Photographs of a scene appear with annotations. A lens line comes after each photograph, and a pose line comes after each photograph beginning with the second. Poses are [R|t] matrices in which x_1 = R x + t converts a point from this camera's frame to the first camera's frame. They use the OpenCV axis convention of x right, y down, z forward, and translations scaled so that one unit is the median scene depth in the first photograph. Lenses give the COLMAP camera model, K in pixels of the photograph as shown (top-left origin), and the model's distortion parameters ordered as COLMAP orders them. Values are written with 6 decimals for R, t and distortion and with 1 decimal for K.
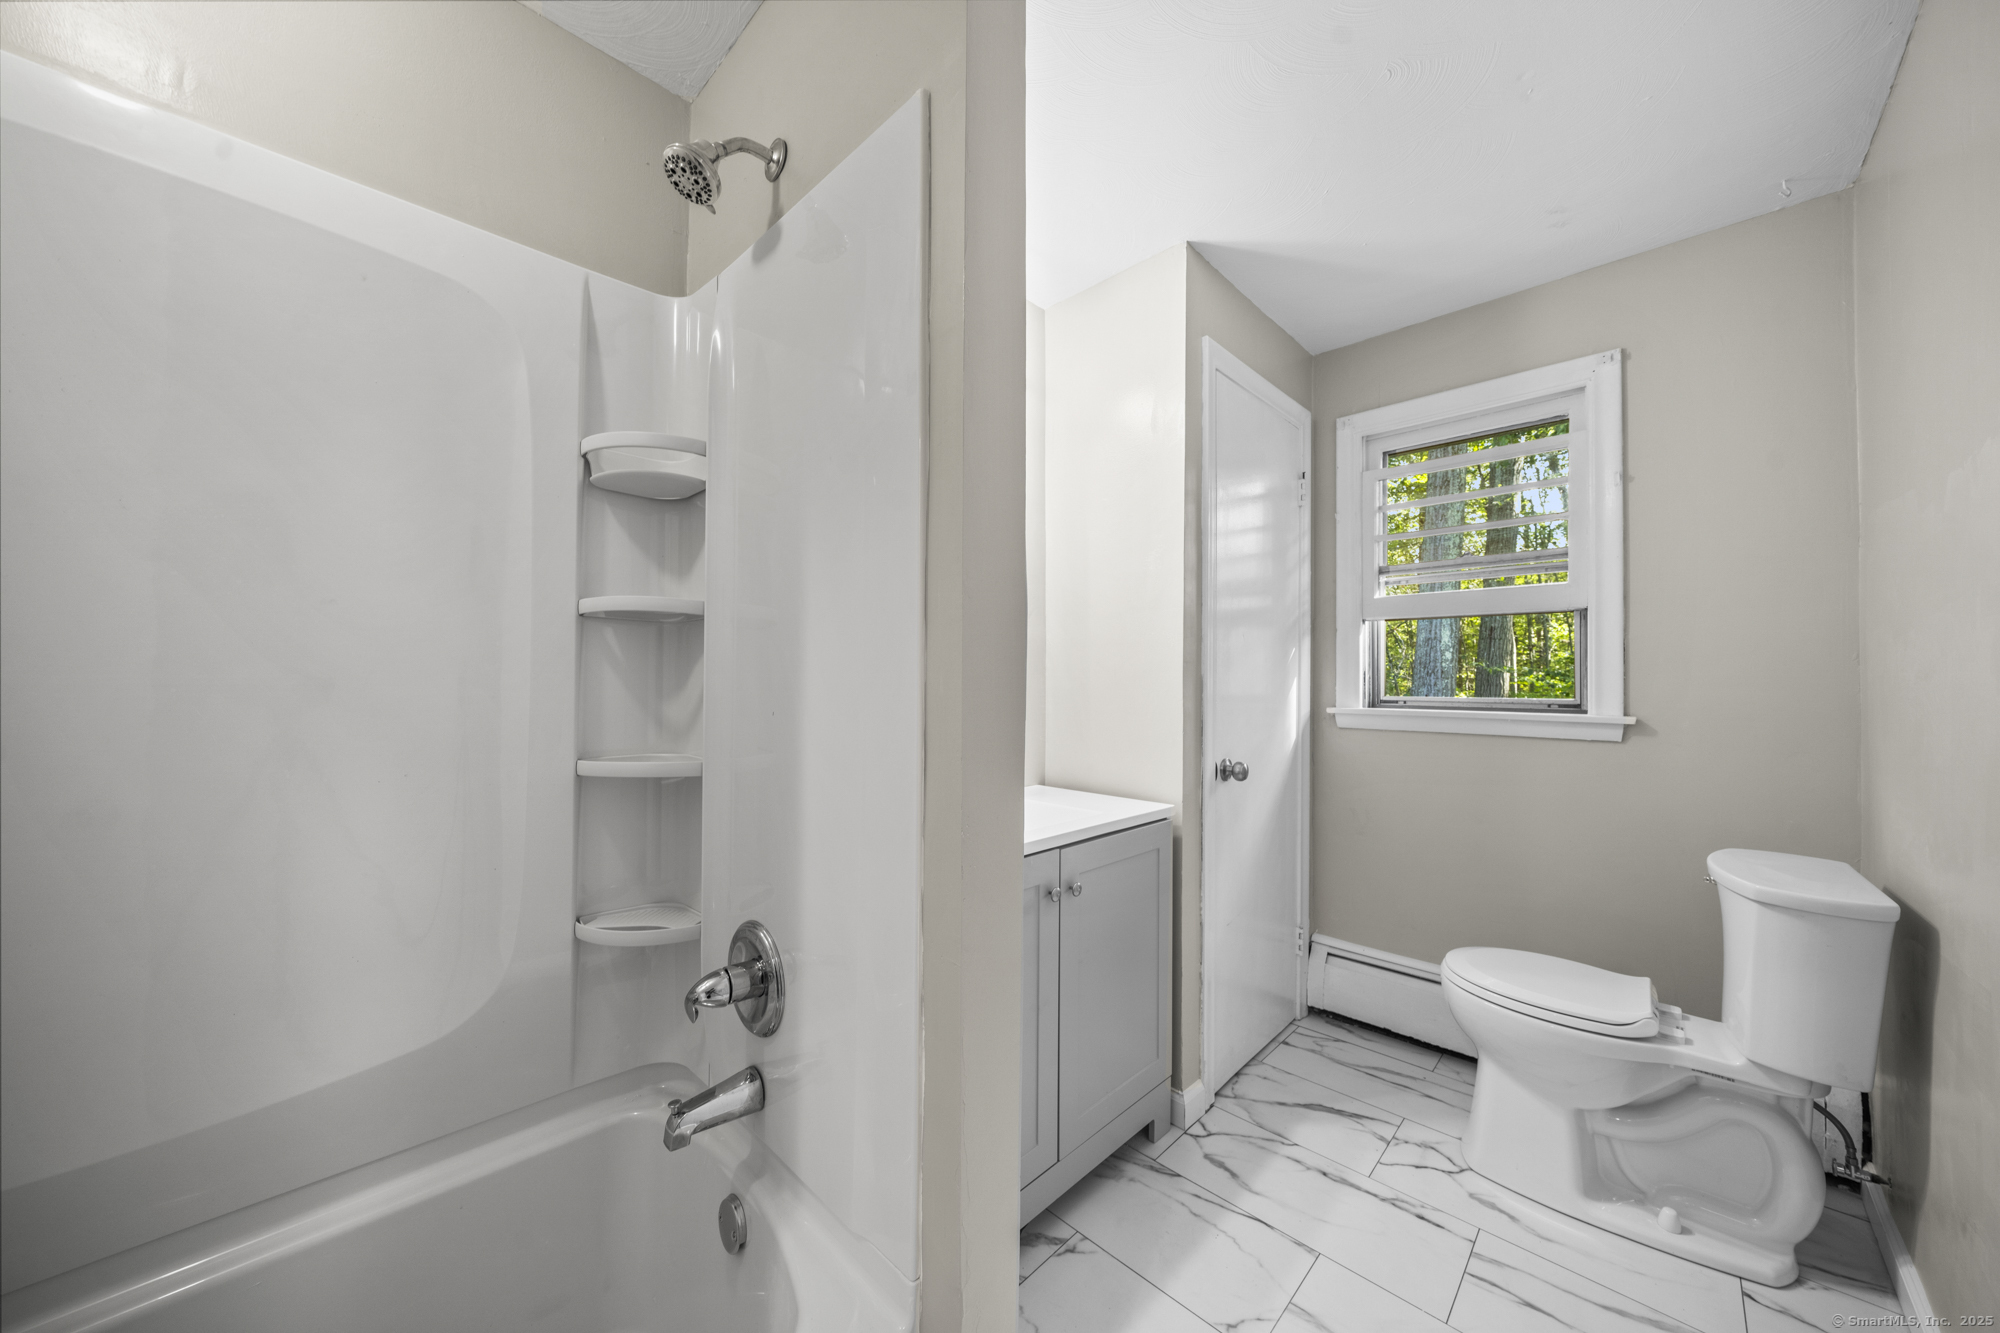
lens RADIAL K [[677.6, 0, 1010.3], [0, 677.6, 681.0], [0, 0, 1]] dist [-0.001507, 0.000089]
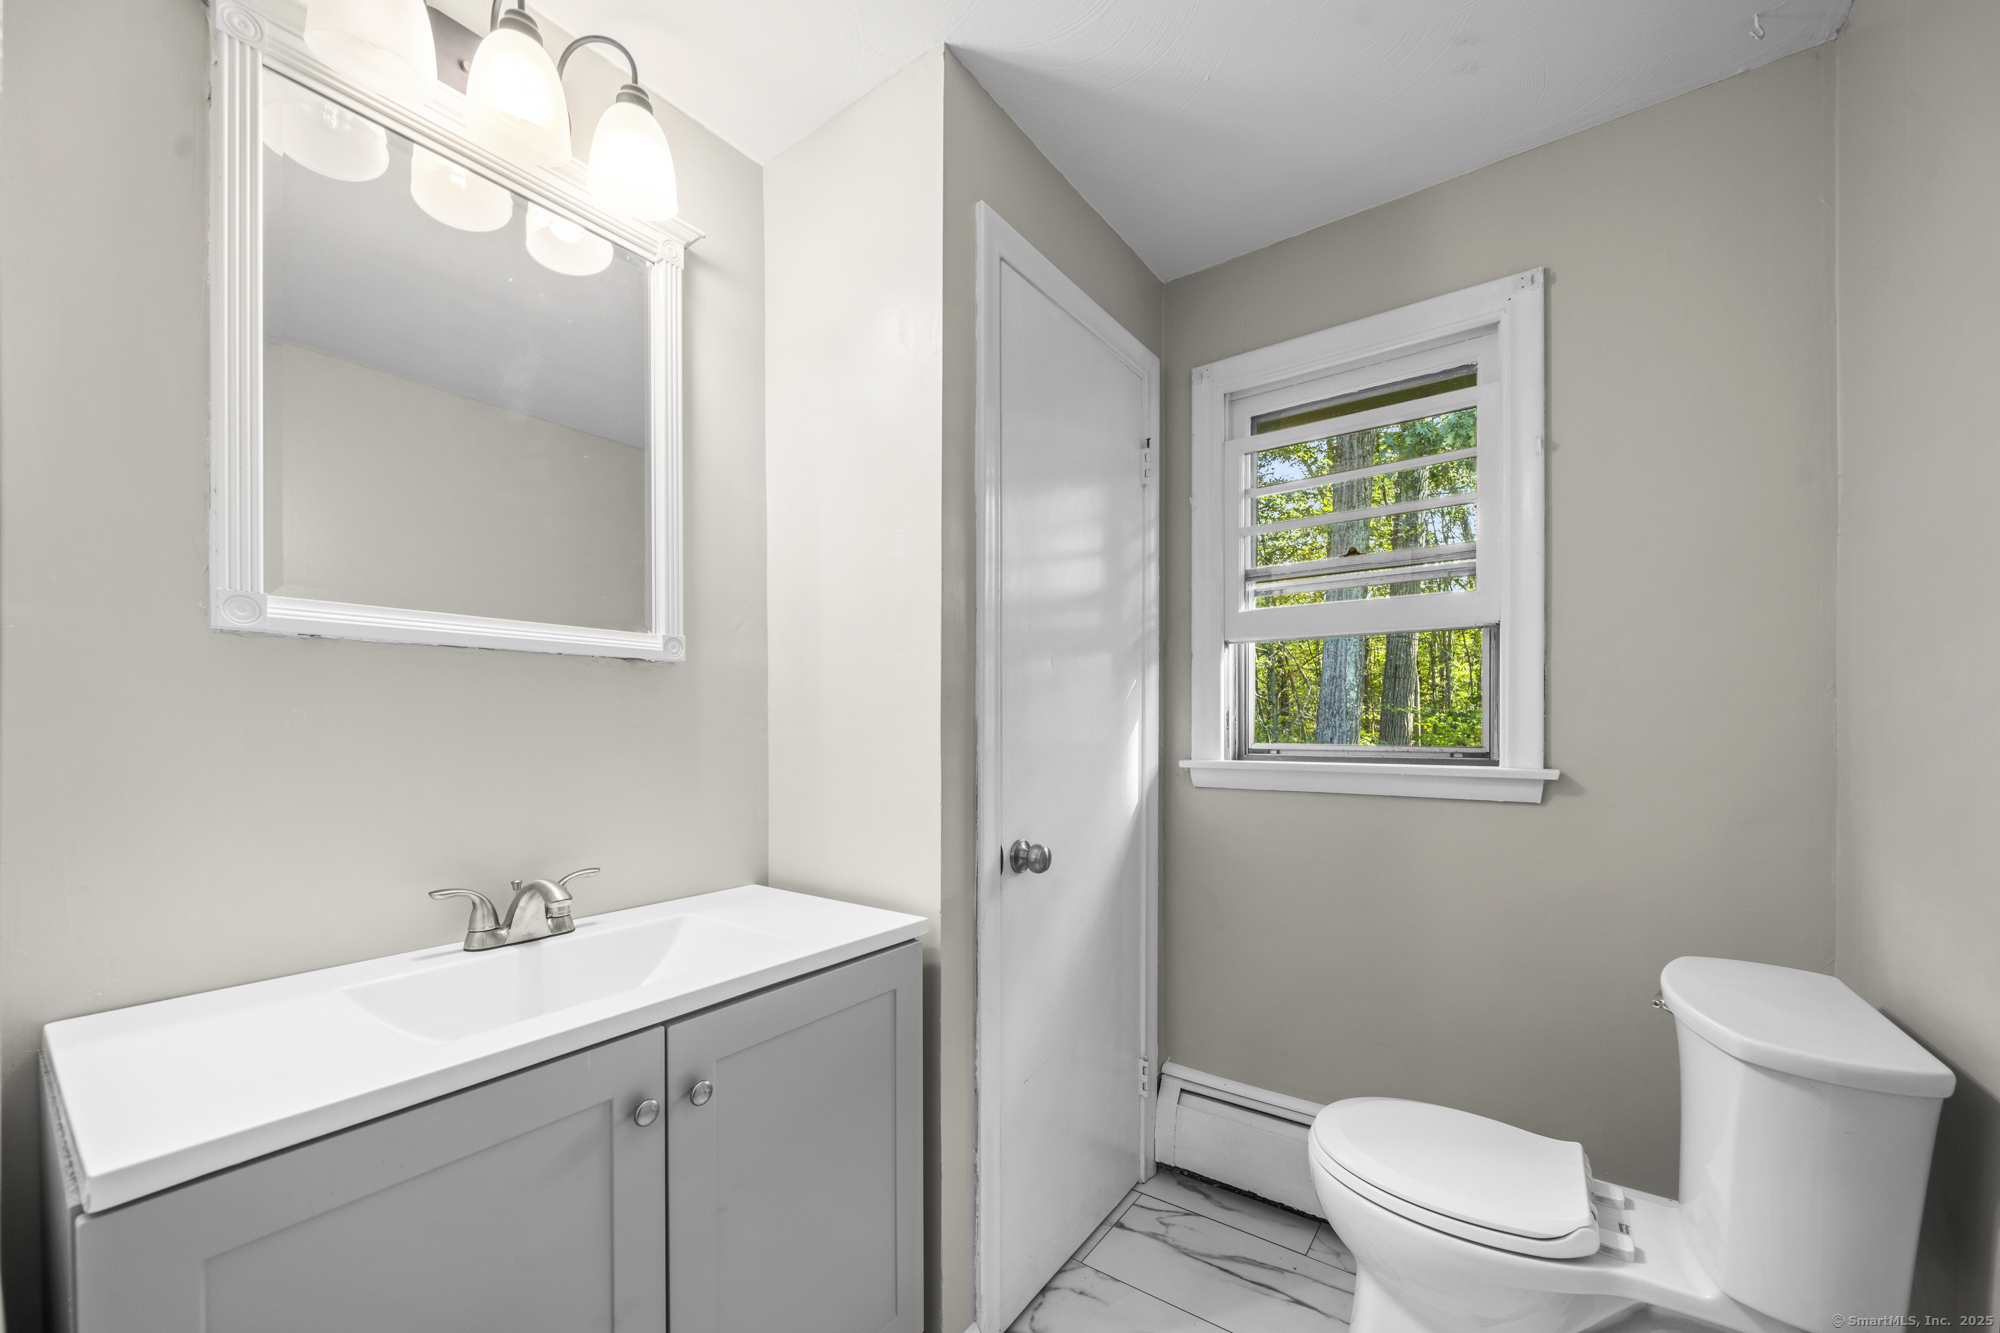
lens RADIAL K [[761.0, 0, 1004.7], [0, 761.0, 742.0], [0, 0, 1]] dist [-0.000081, -0.000215]
pose [[0.989920, -0.011446, 0.141166, 0.179376], [0.008487, 0.999732, 0.021549, -0.000382], [-0.141374, -0.020134, 0.989751, 0.227088]]
